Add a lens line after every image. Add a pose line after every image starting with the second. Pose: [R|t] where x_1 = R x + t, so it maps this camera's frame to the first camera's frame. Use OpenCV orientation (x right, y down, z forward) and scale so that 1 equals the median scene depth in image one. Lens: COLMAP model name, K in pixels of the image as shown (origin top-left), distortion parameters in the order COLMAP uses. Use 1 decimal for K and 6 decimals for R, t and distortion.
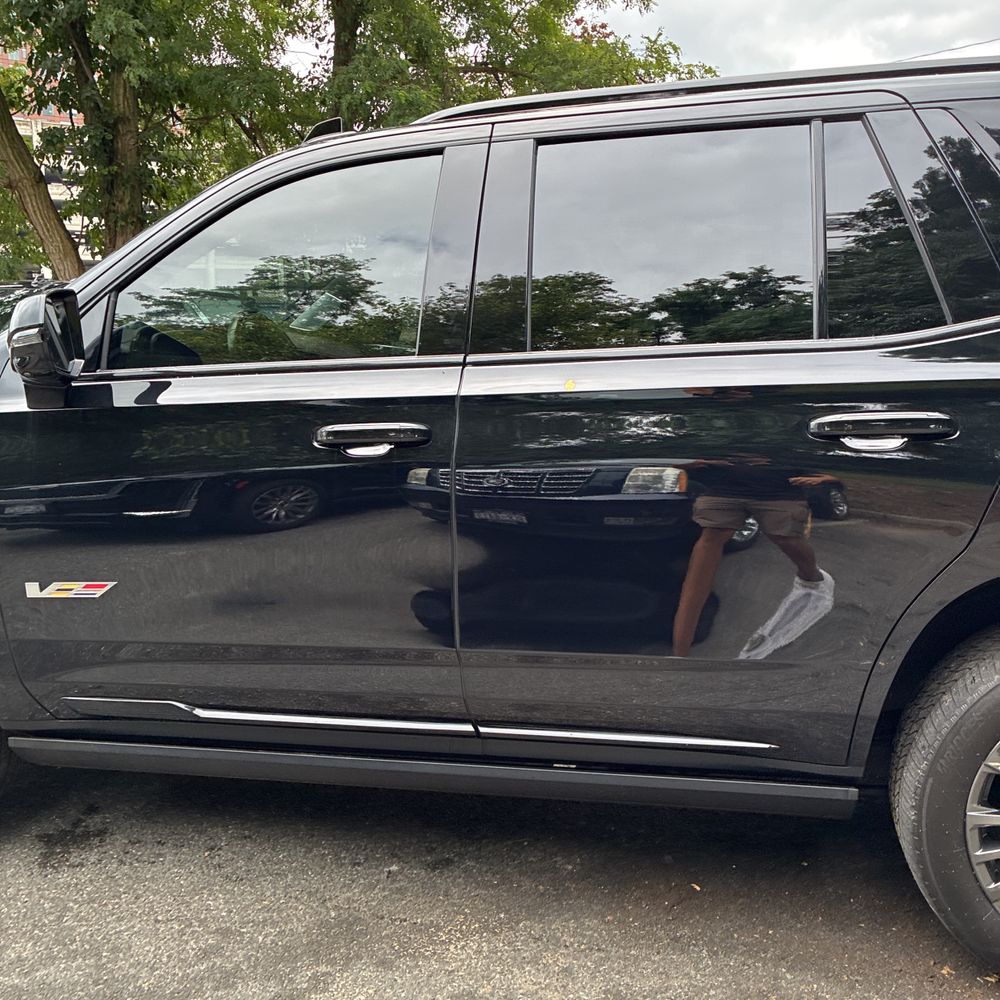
lens RADIAL K [[1045.5, 0, 496.5], [0, 1045.5, 502.9], [0, 0, 1]] dist [0.031211, -0.009863]
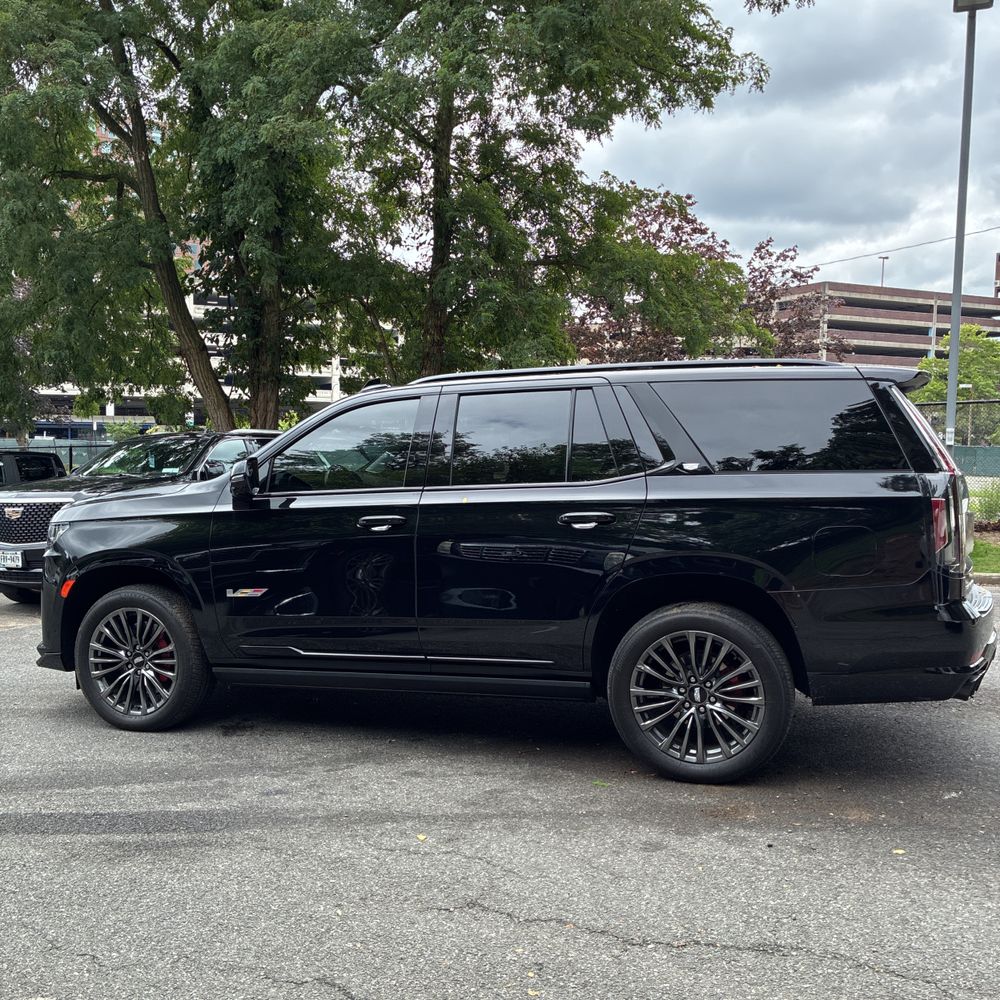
lens RADIAL K [[1045.5, 0, 496.5], [0, 1045.5, 502.9], [0, 0, 1]] dist [0.031211, -0.009863]
pose [[0.994092, 0.010964, -0.107981, 0.338372], [-0.024472, 0.991907, -0.124583, 0.155760], [0.105741, 0.126489, 0.986316, -1.105591]]
